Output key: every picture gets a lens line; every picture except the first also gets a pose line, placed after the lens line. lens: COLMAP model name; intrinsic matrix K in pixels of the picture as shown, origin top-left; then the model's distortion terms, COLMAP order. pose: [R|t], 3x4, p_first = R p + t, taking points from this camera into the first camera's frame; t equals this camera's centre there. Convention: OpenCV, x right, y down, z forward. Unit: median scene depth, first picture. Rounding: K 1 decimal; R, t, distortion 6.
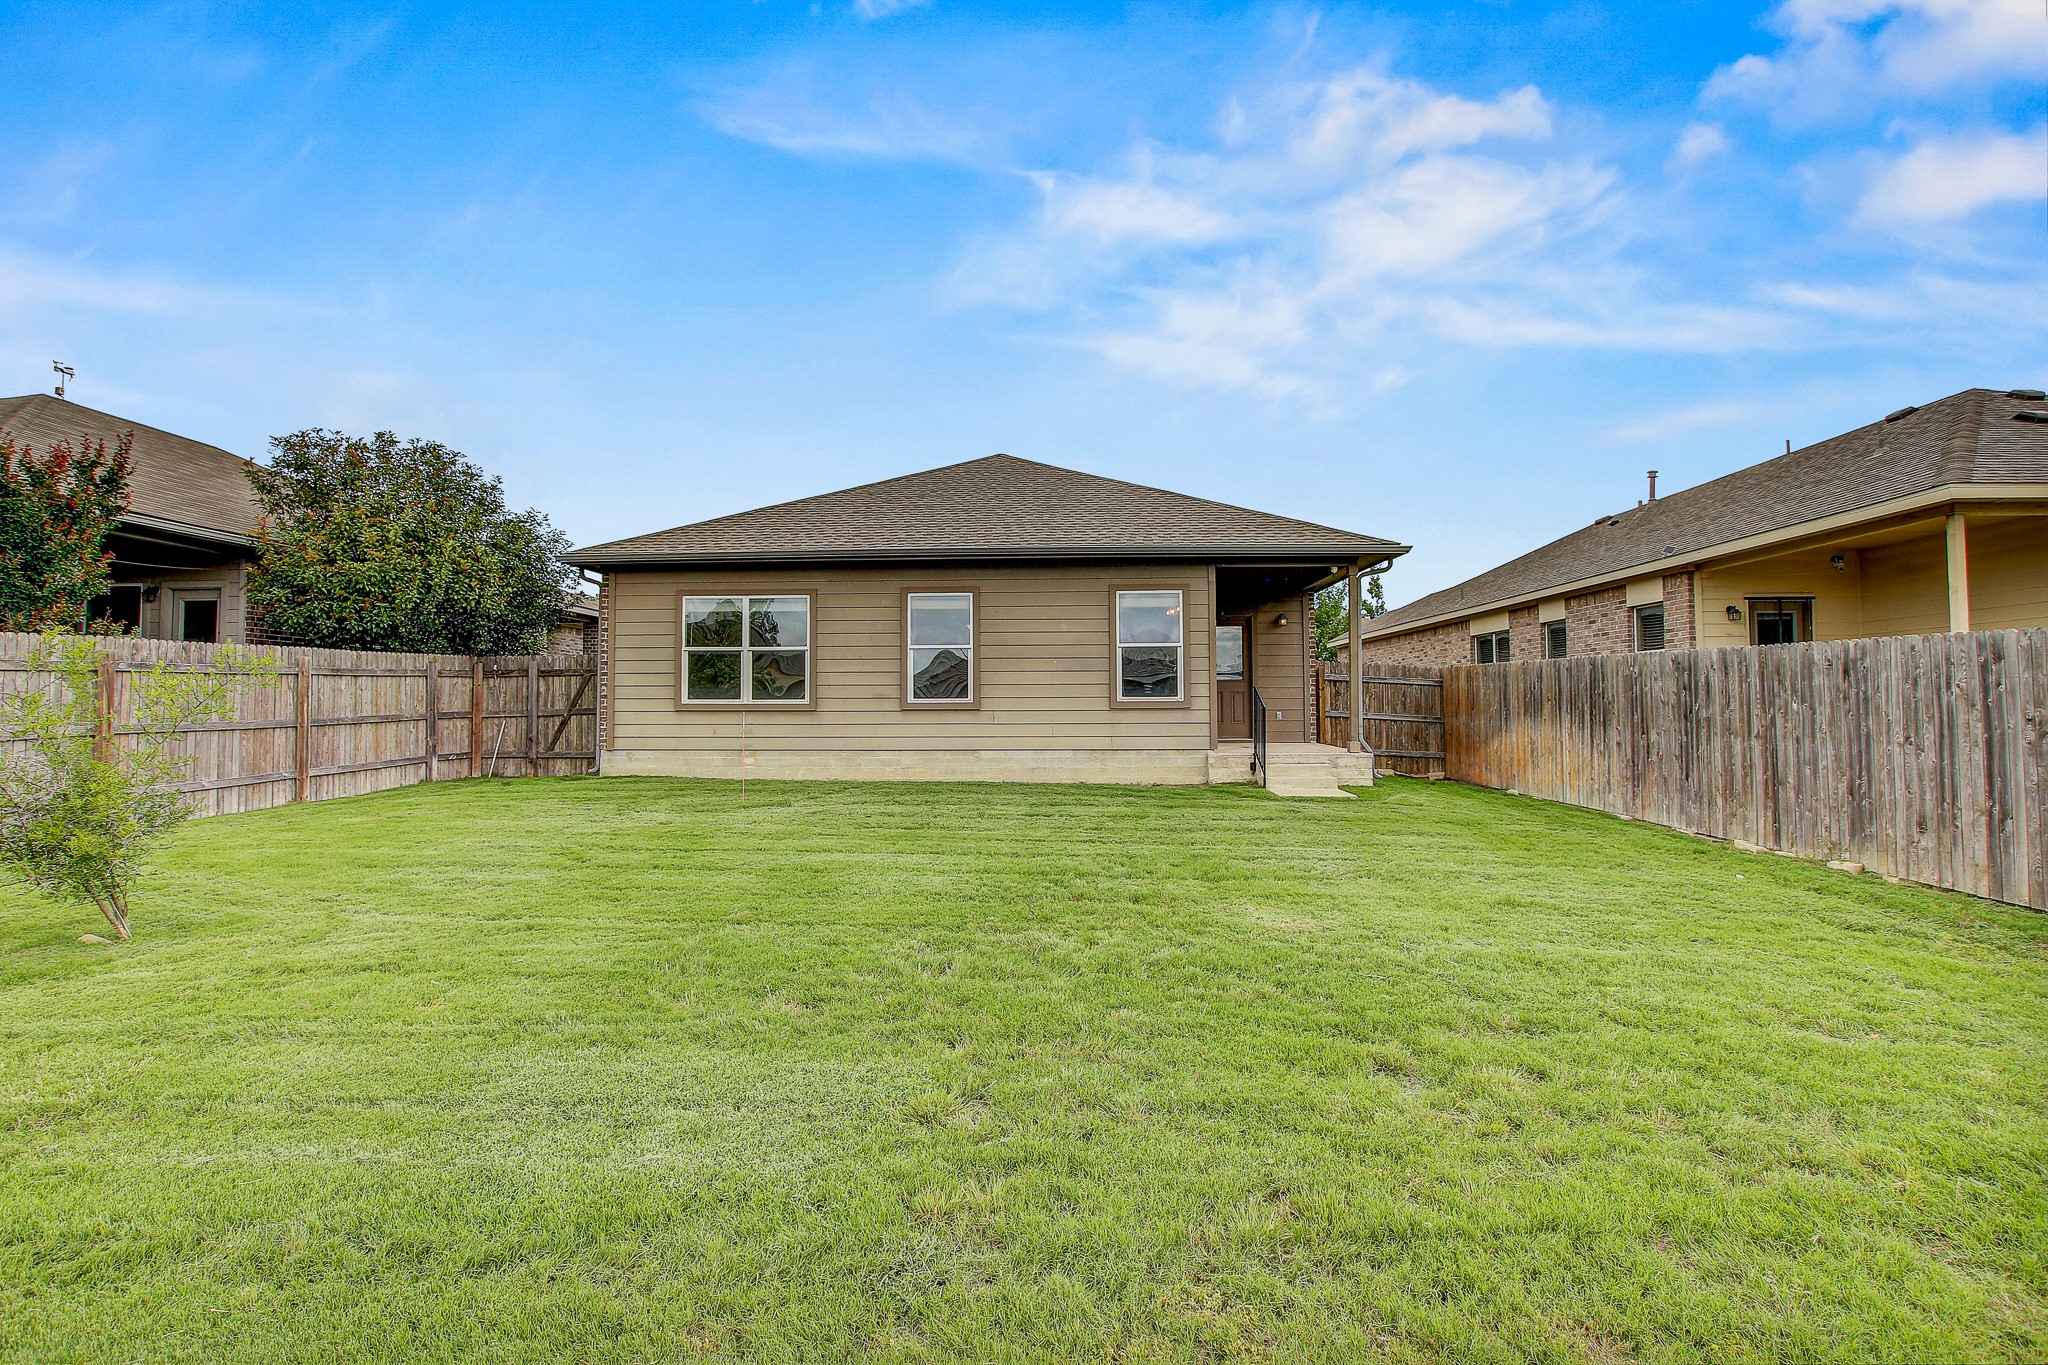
lens RADIAL K [[984.4, 0, 1022.7], [0, 984.4, 679.6], [0, 0, 1]] dist [-0.021338, 0.001170]
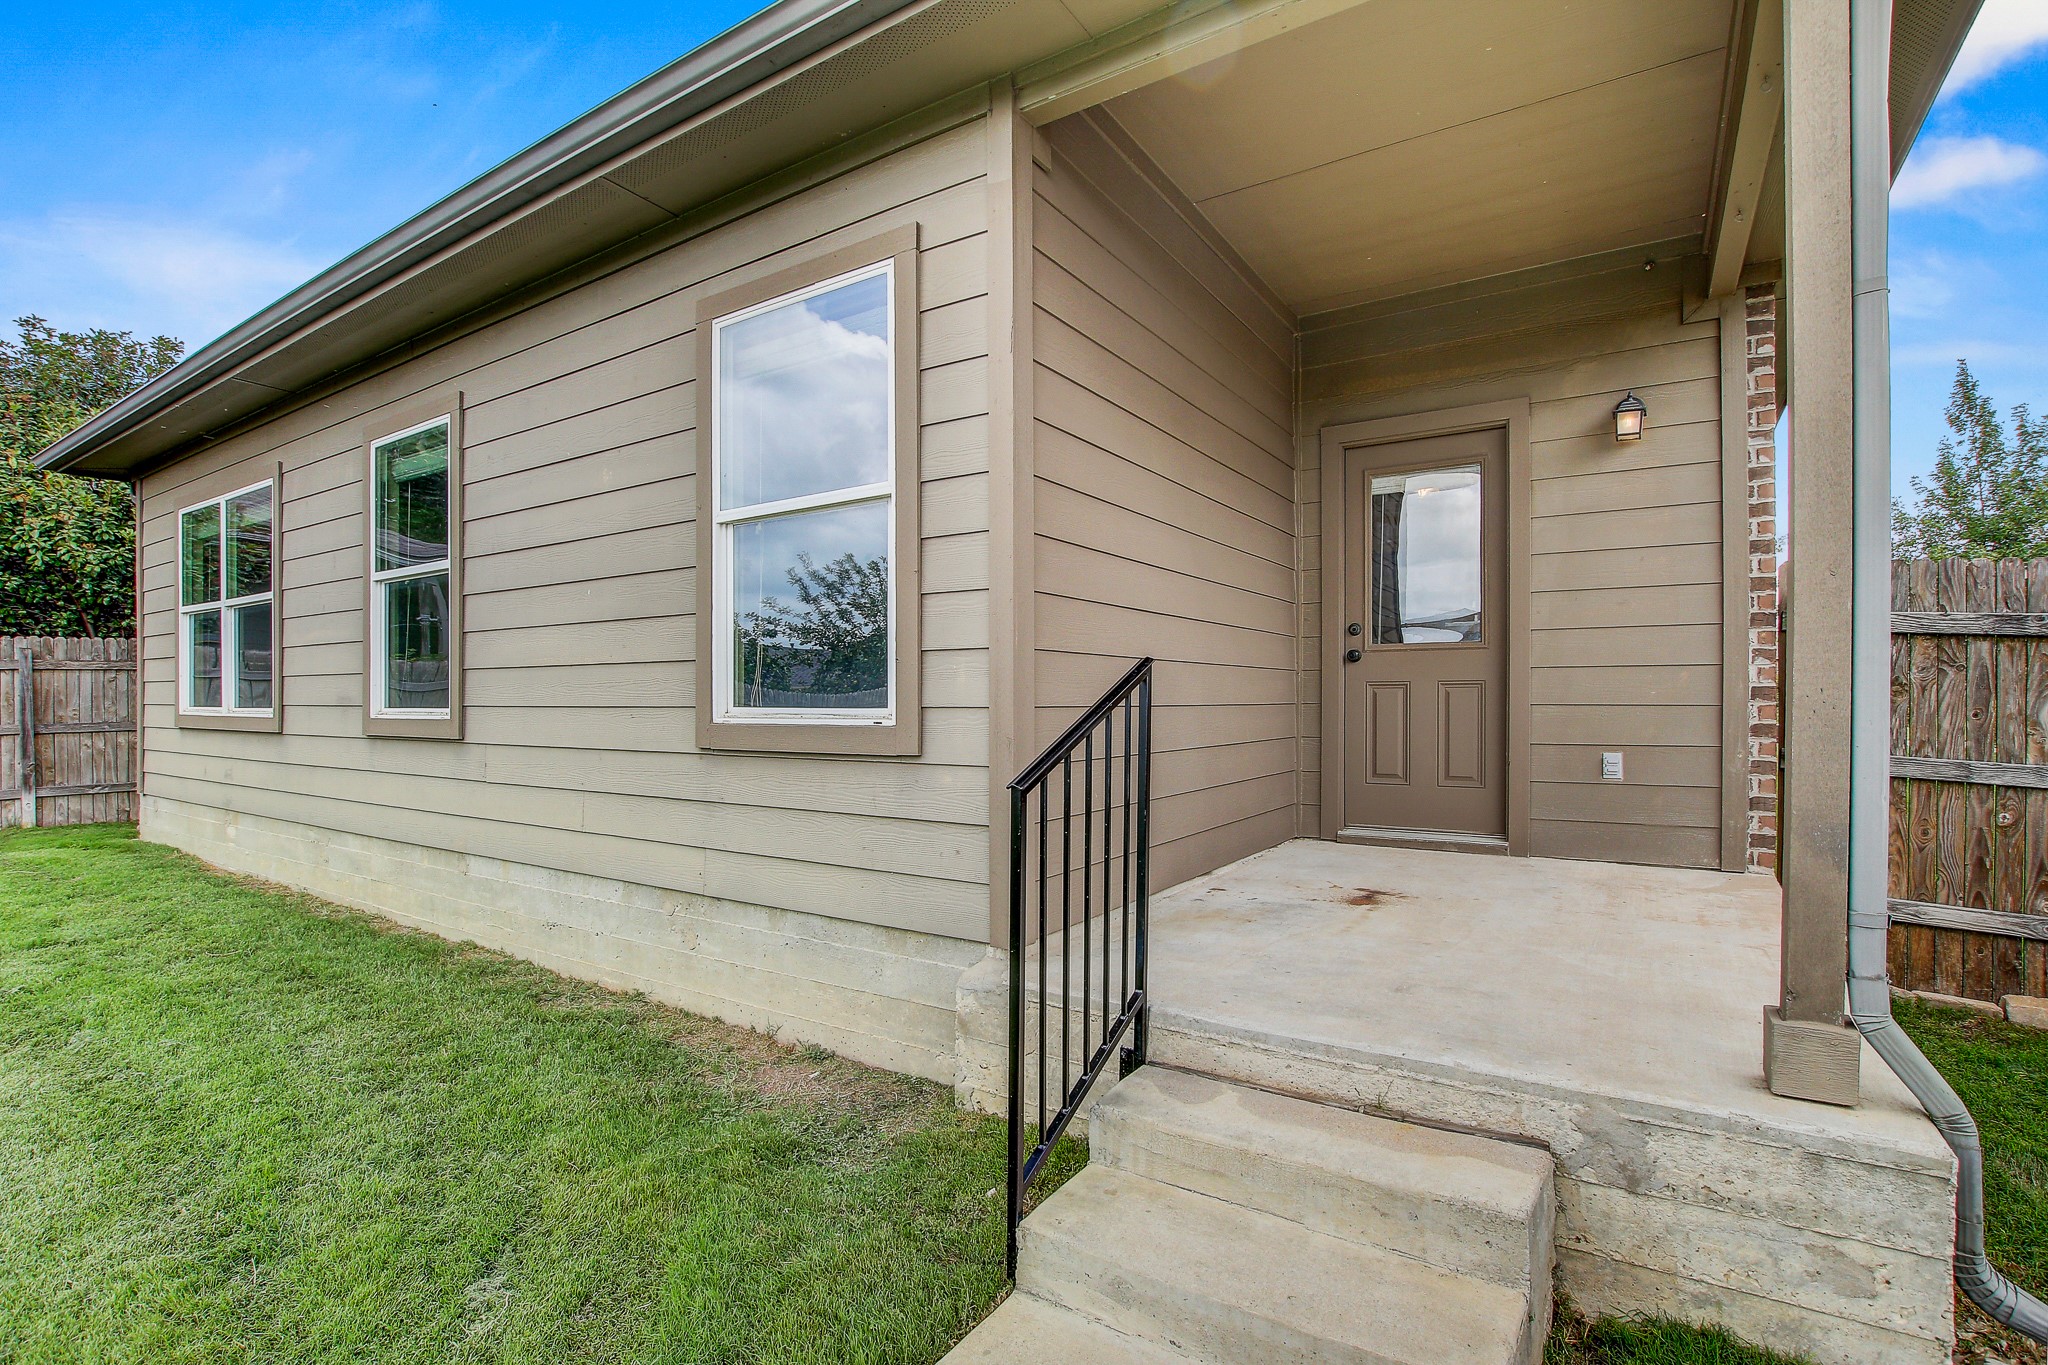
lens RADIAL K [[984.4, 0, 1025.8], [0, 984.4, 687.2], [0, 0, 1]] dist [-0.021338, 0.001170]
pose [[0.850308, -0.001898, -0.526281, 0.314327], [0.013837, 0.999728, 0.018751, 0.007843], [0.526103, -0.023227, 0.850104, 0.809802]]
